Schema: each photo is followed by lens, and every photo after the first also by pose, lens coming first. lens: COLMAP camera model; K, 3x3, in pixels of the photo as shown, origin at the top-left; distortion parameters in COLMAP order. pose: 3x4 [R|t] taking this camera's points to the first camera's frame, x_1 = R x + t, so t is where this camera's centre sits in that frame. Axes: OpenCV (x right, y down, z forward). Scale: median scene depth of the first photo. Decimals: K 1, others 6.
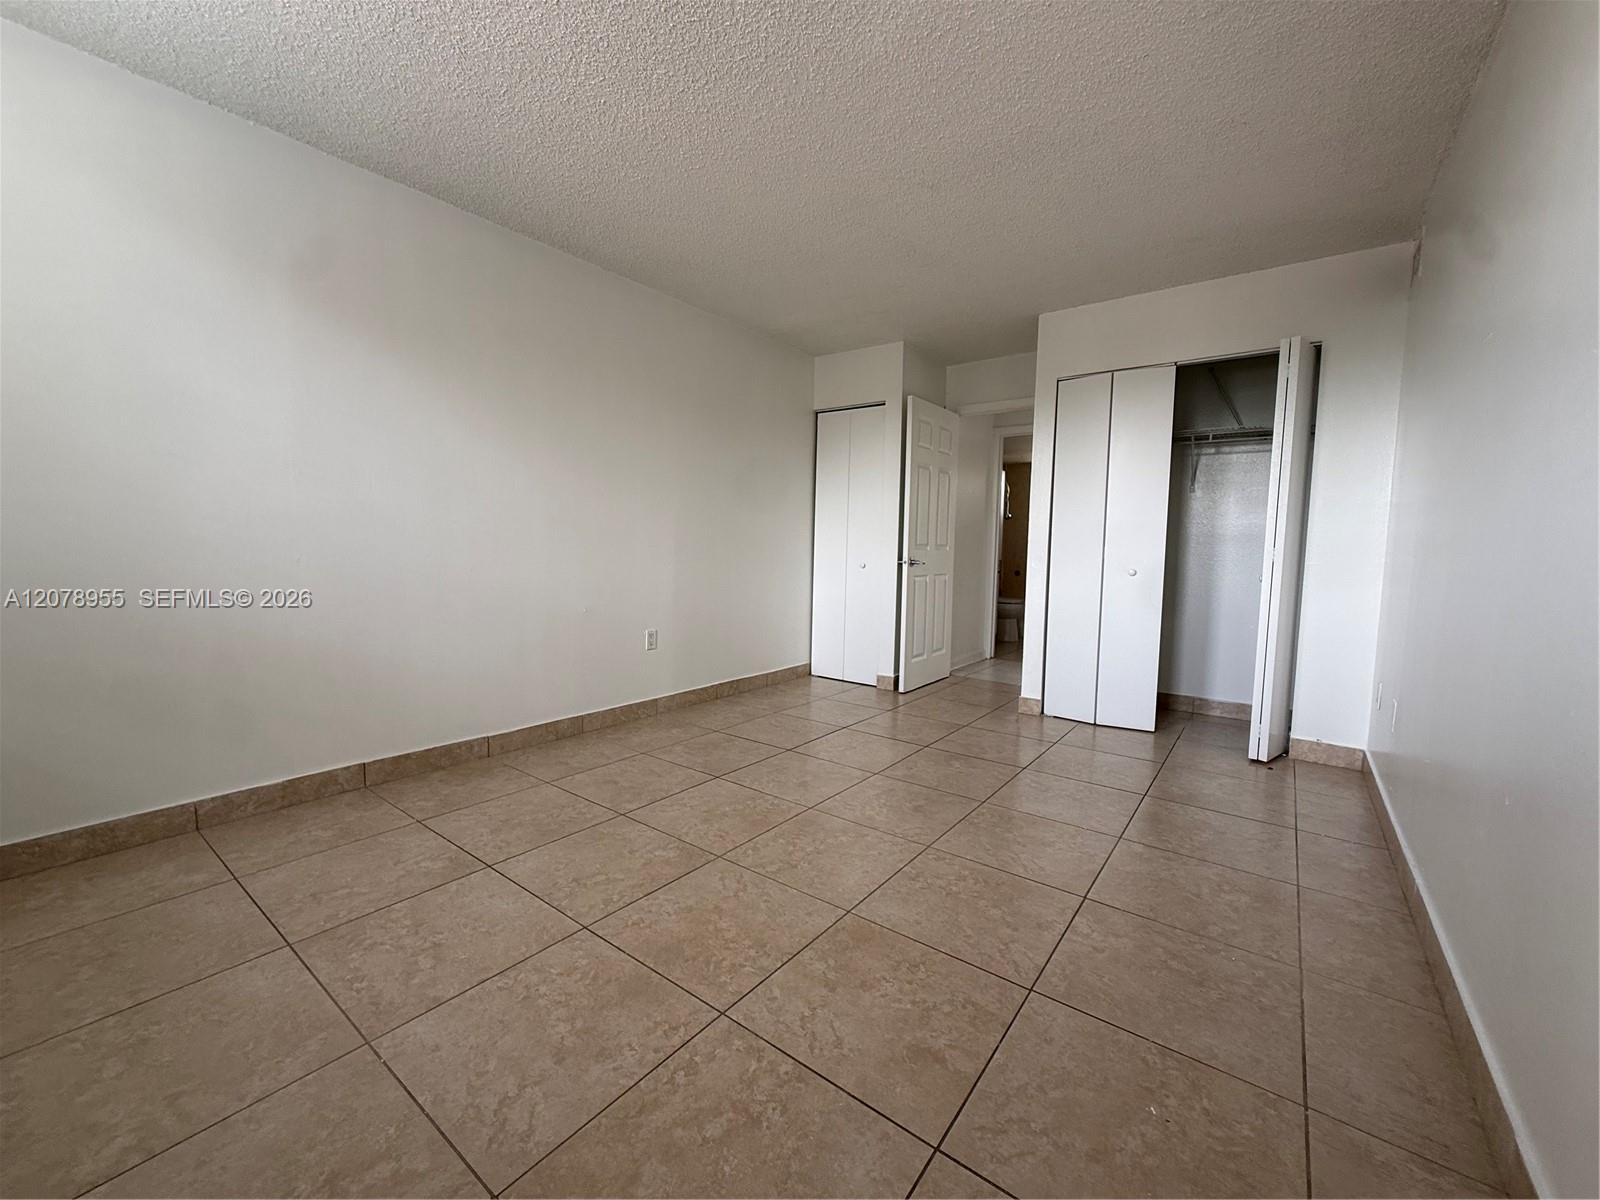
lens RADIAL K [[639.0, 0, 800.0], [0, 639.0, 600.0], [0, 0, 1]] dist [0.000211, 0.000271]
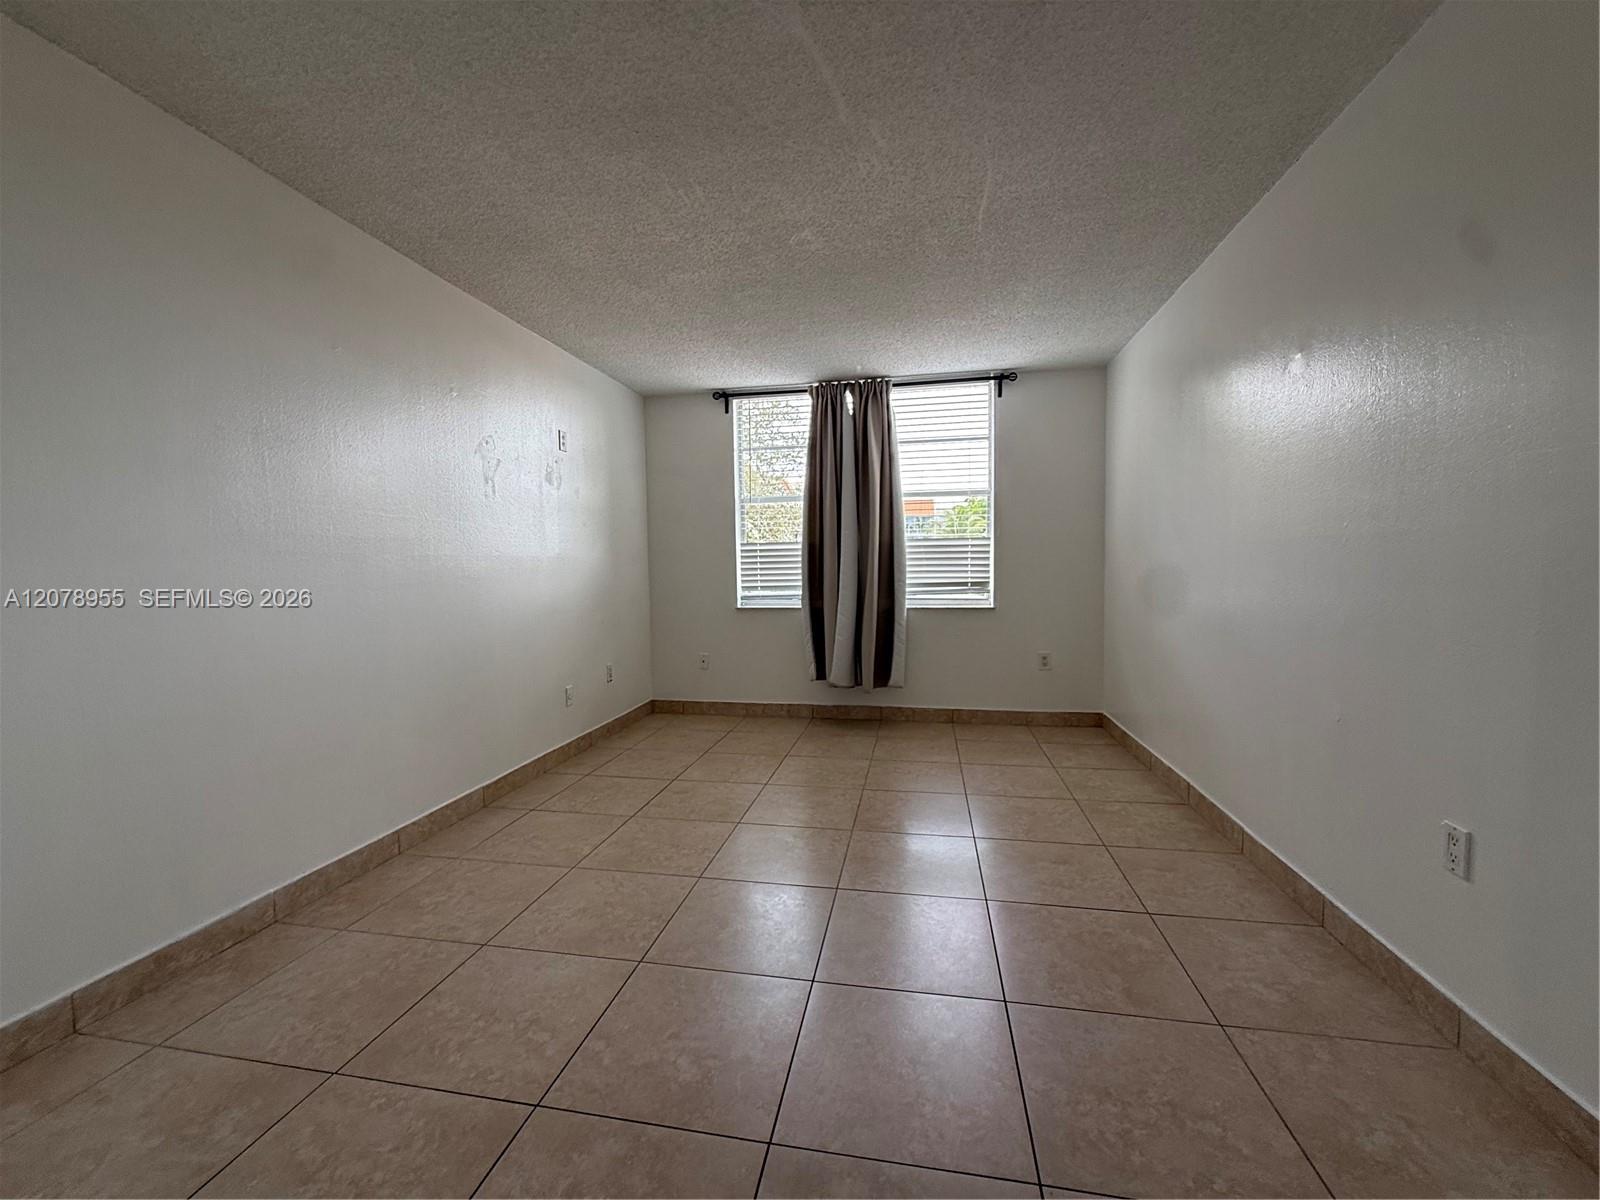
lens RADIAL K [[639.0, 0, 800.0], [0, 639.0, 600.0], [0, 0, 1]] dist [0.000211, 0.000271]
pose [[-0.895122, 0.014825, -0.445574, 0.523406], [-0.043328, 0.991823, 0.120042, -0.207476], [0.443710, 0.126759, -0.887160, 1.973873]]
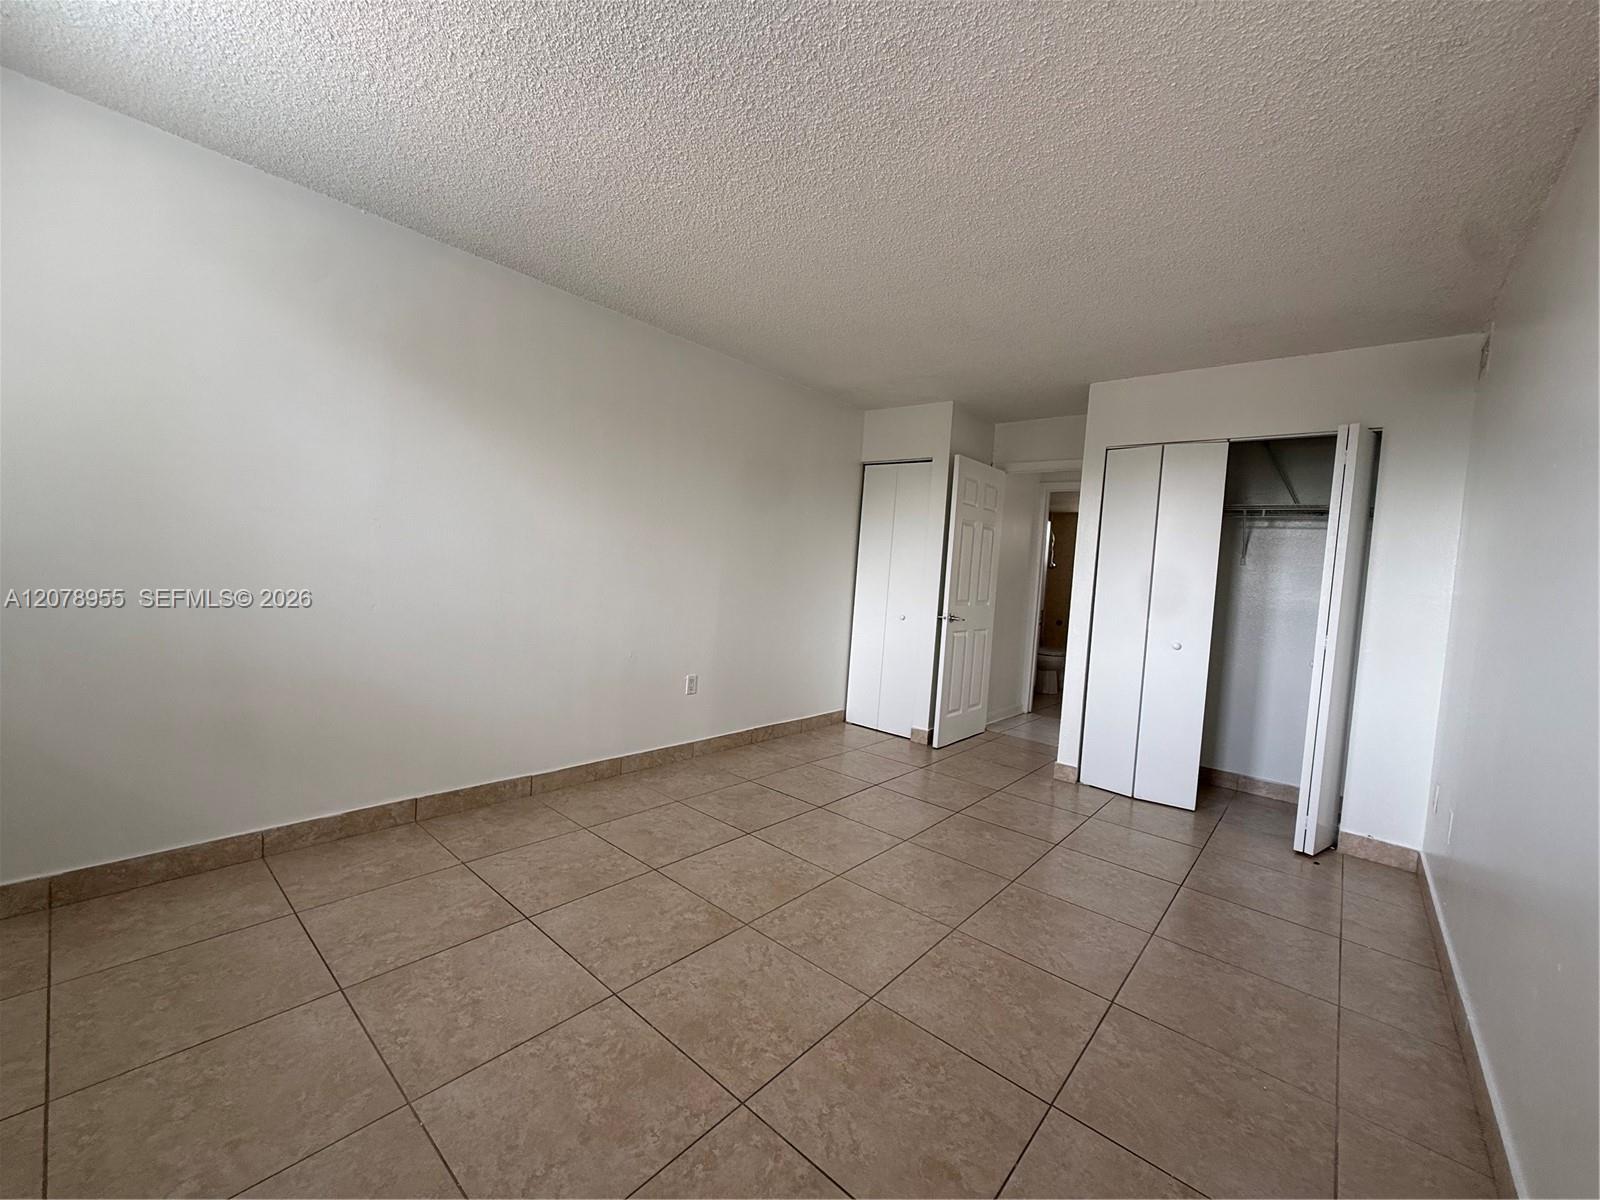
lens RADIAL K [[637.4, 0, 801.8], [0, 637.4, 599.9], [0, 0, 1]] dist [-0.000450, 0.000717]
pose [[0.996965, 0.051708, -0.058195, -0.005846], [-0.053771, 0.997958, -0.034461, -0.081846], [0.056295, 0.037485, 0.997710, -0.027861]]
